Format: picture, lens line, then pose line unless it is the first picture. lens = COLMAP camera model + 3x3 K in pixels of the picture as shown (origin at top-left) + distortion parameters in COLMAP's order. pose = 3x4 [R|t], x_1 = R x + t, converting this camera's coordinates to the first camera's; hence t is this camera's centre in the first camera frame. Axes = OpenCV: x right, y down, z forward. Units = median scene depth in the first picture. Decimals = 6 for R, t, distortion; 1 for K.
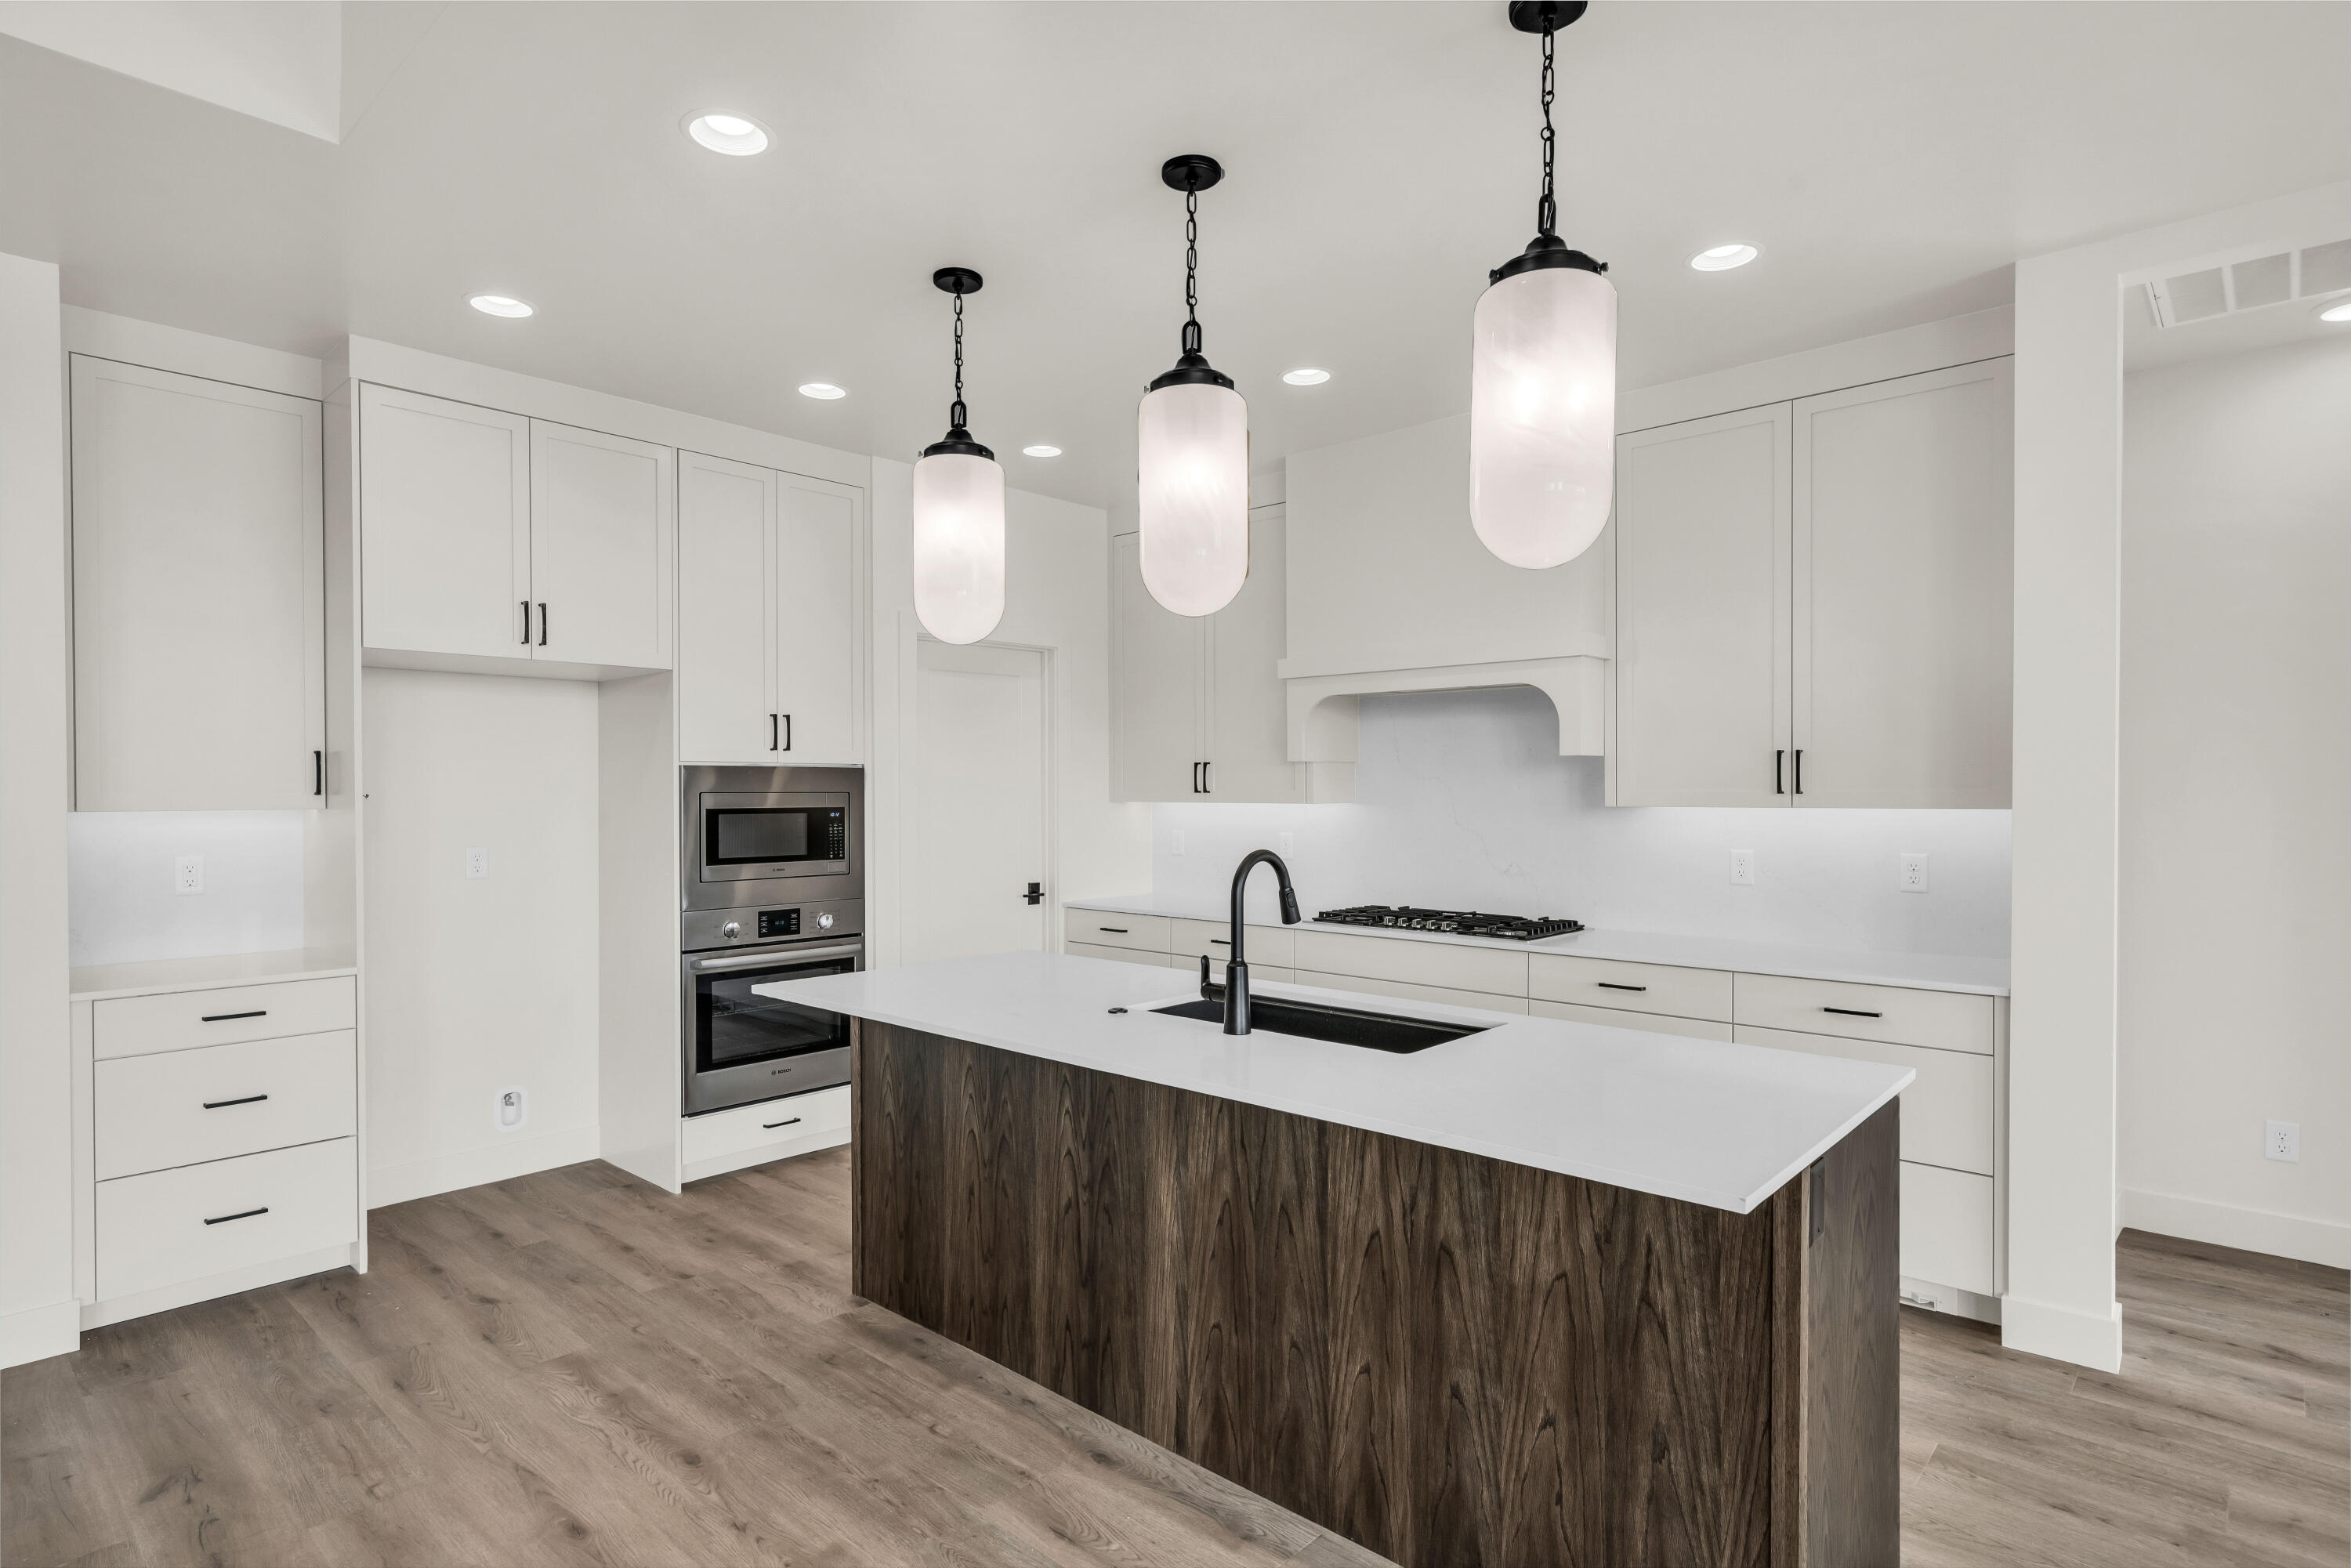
lens RADIAL K [[1203.0, 0, 1175.5], [0, 1203.0, 796.1], [0, 0, 1]] dist [-0.000663, -0.000136]
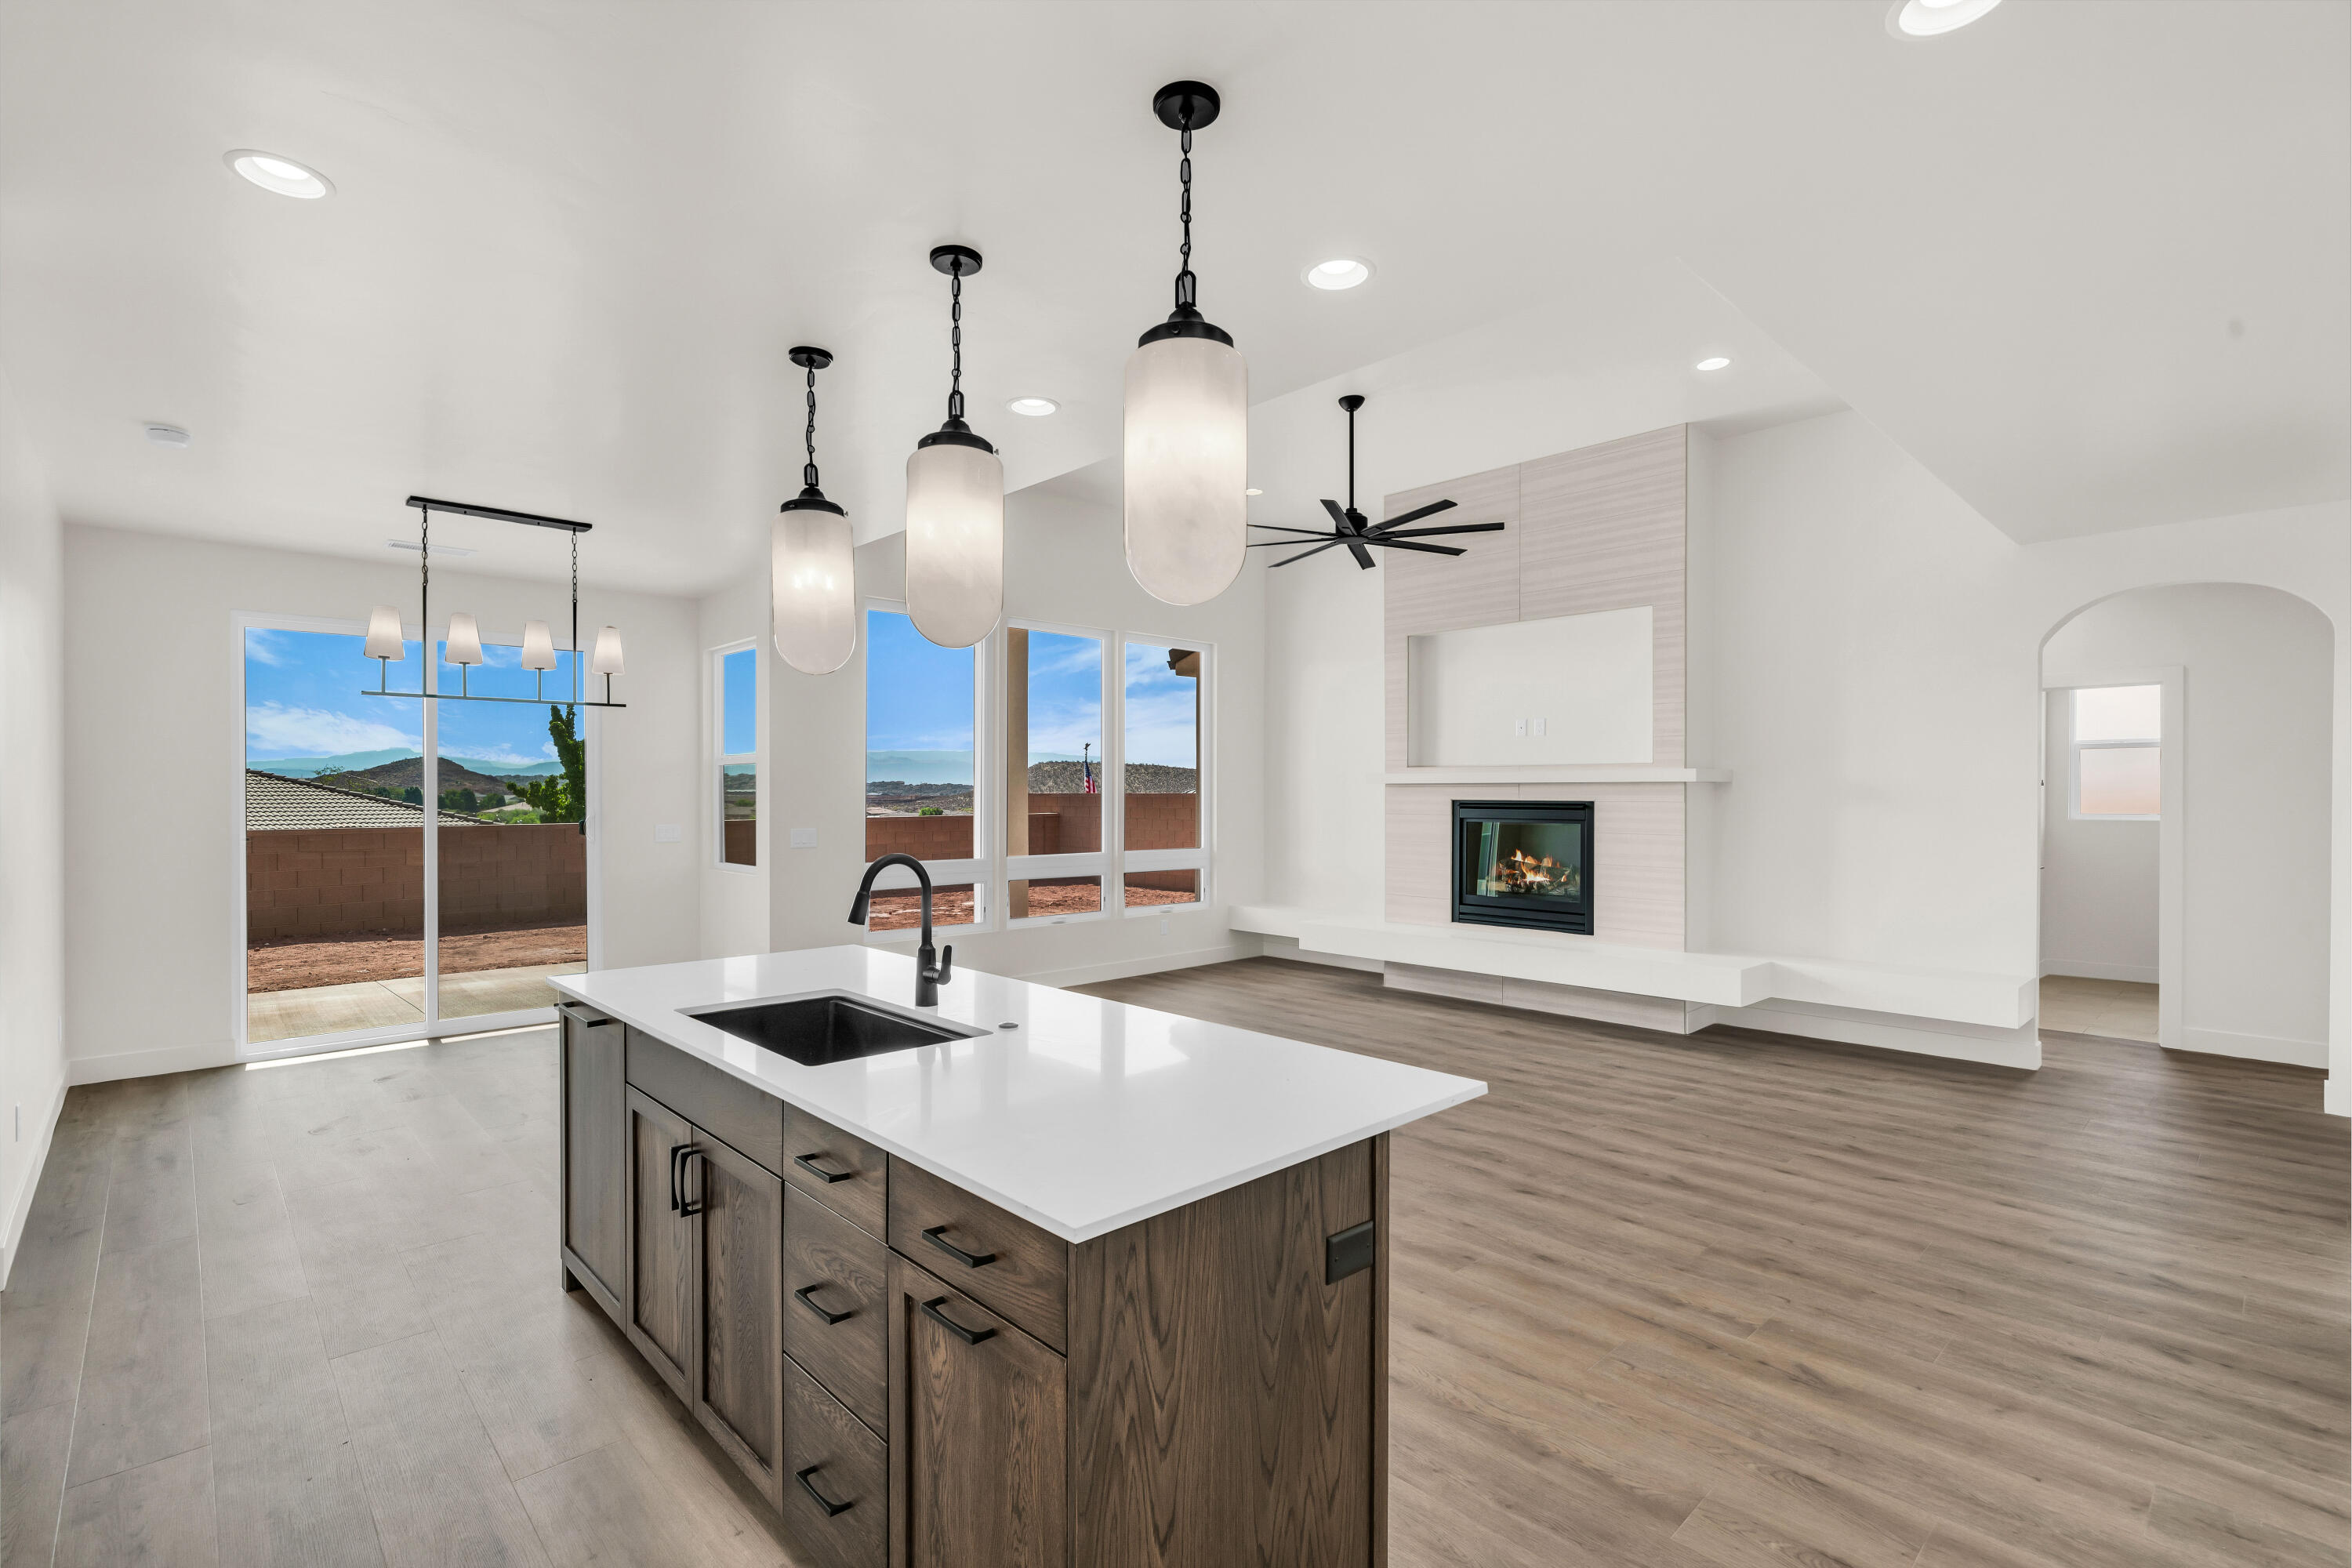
lens RADIAL K [[1067.7, 0, 1174.0], [0, 1067.7, 794.9], [0, 0, 1]] dist [-0.000210, -0.000108]
pose [[-0.997079, 0.000920, 0.076373, -0.233011], [0.001531, 0.999967, 0.007943, -0.015706], [-0.076363, 0.008037, -0.997048, 1.733649]]
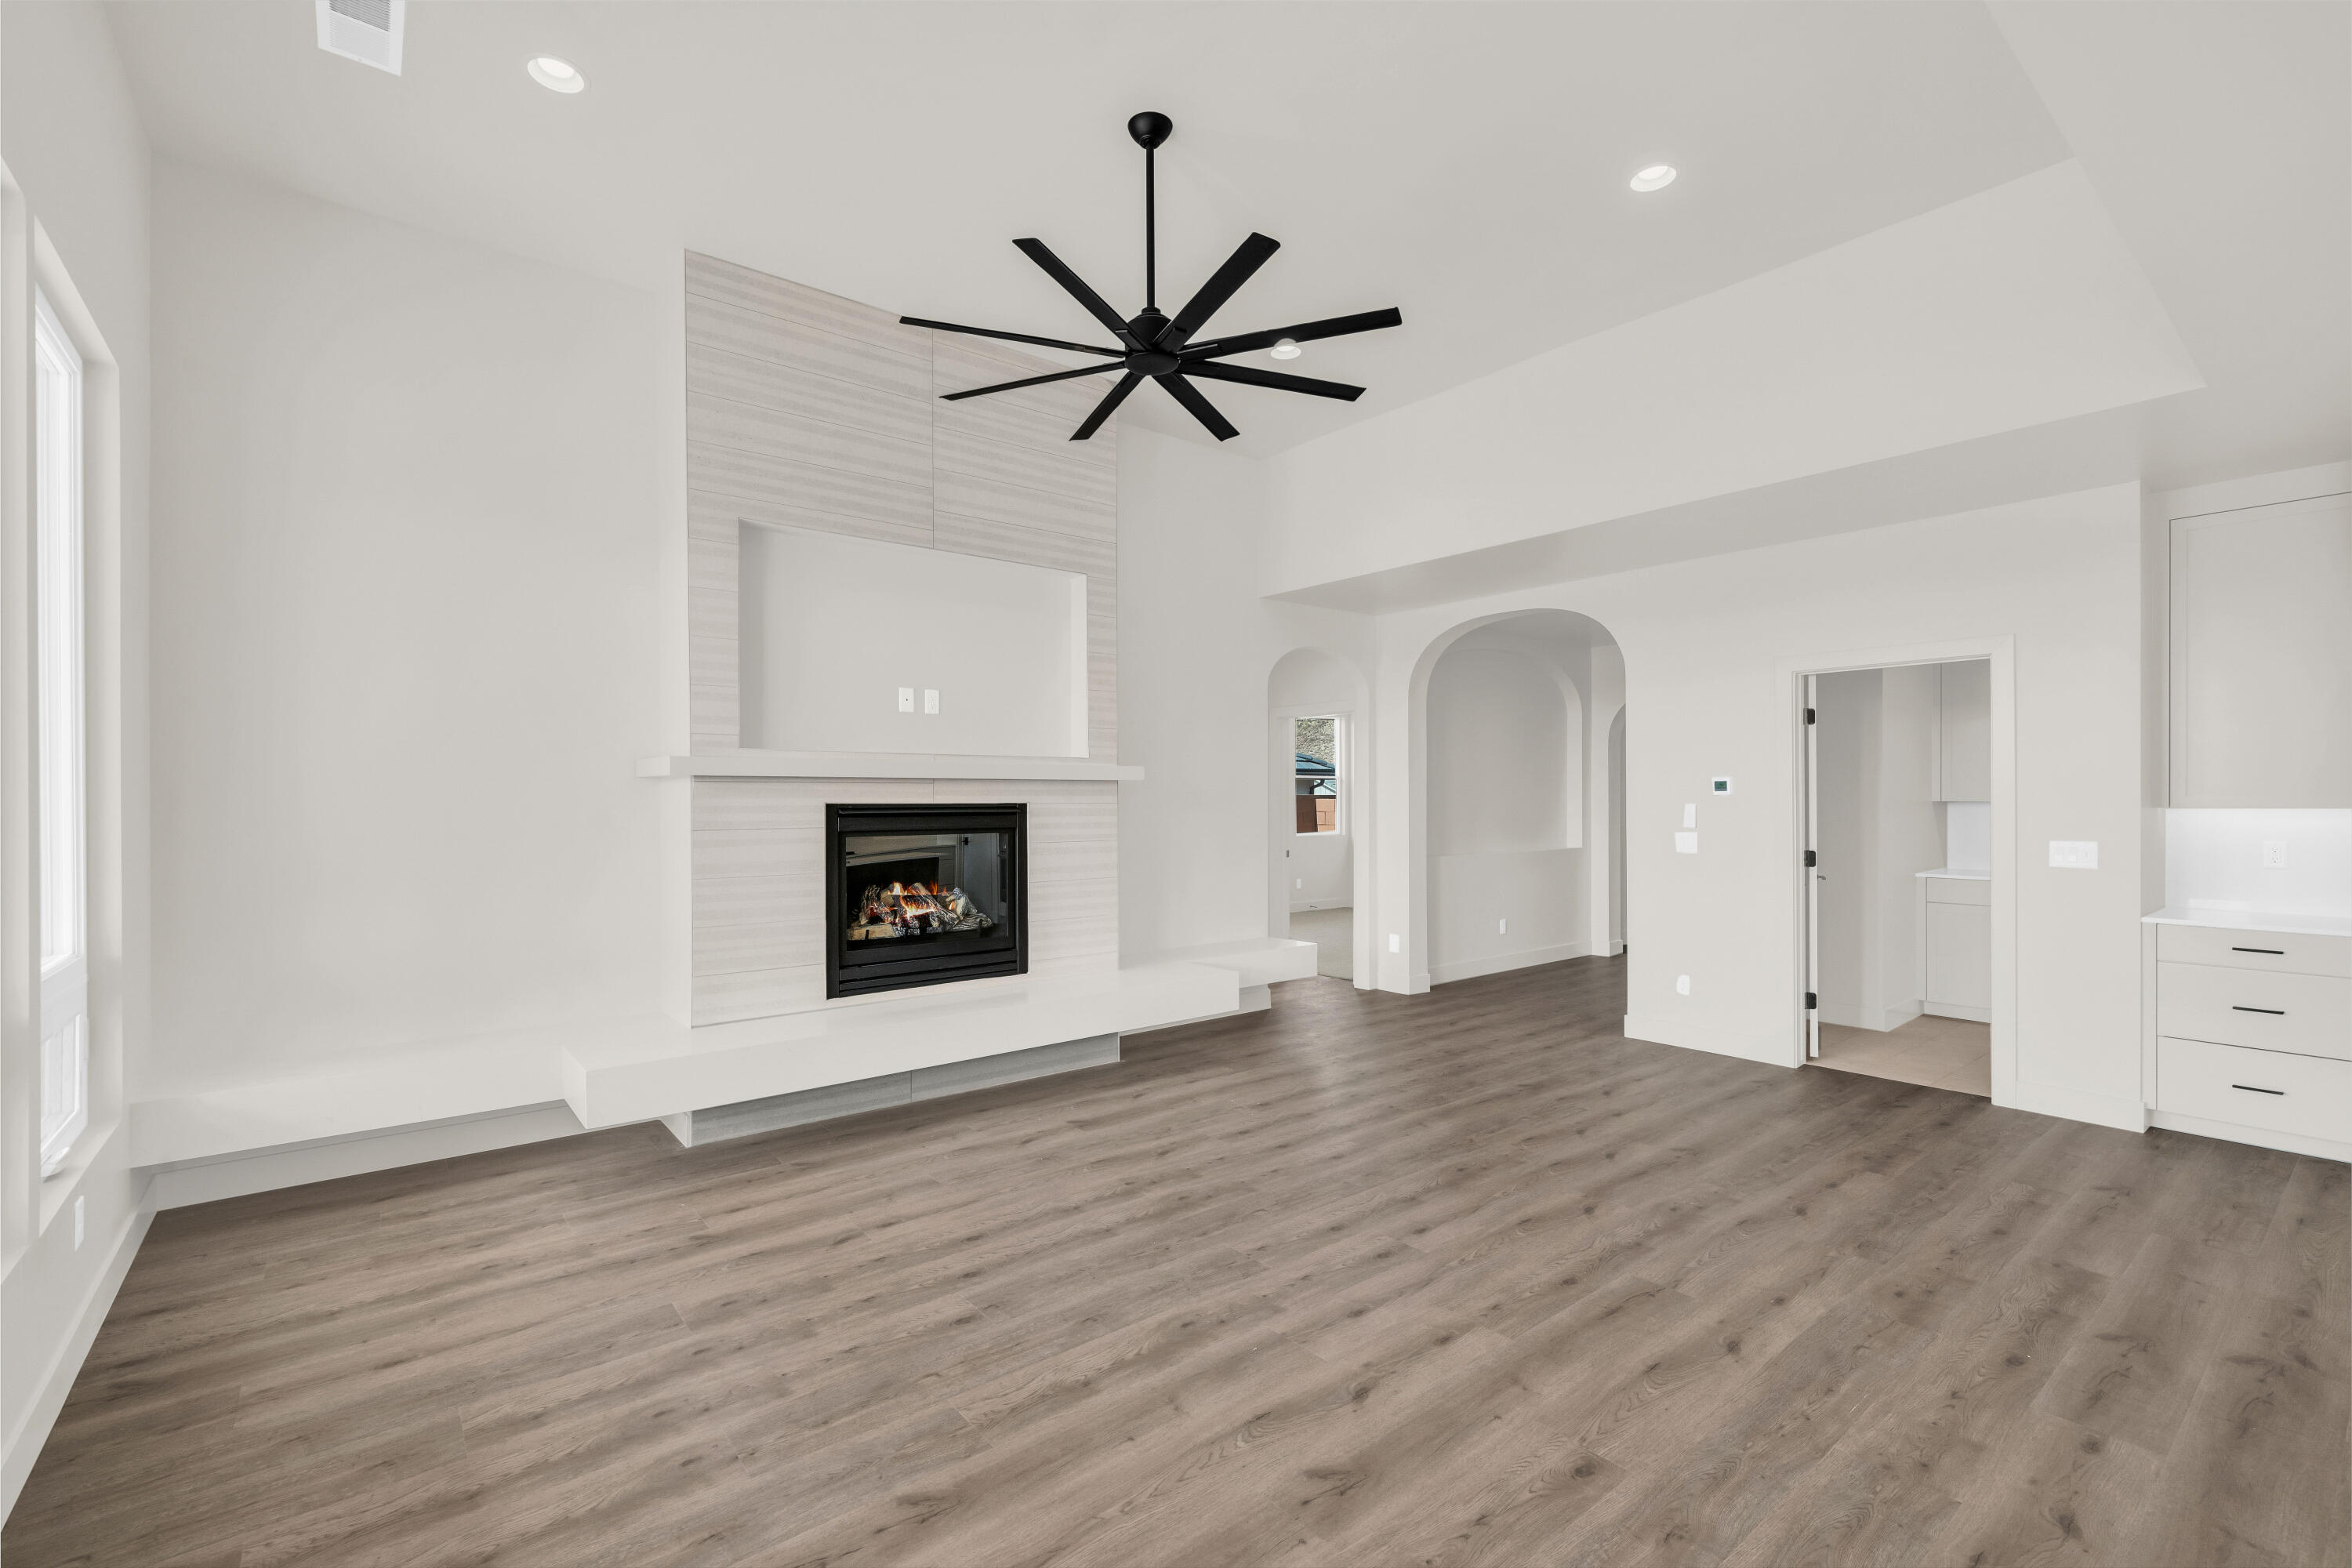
lens RADIAL K [[1020.7, 0, 1144.4], [0, 1020.7, 795.5], [0, 0, 1]] dist [0.000485, 0.000311]
pose [[-0.167993, 0.001499, -0.985787, 0.714702], [-0.003868, 0.999990, 0.002179, -0.000486], [0.985781, 0.004179, -0.167986, -0.119741]]
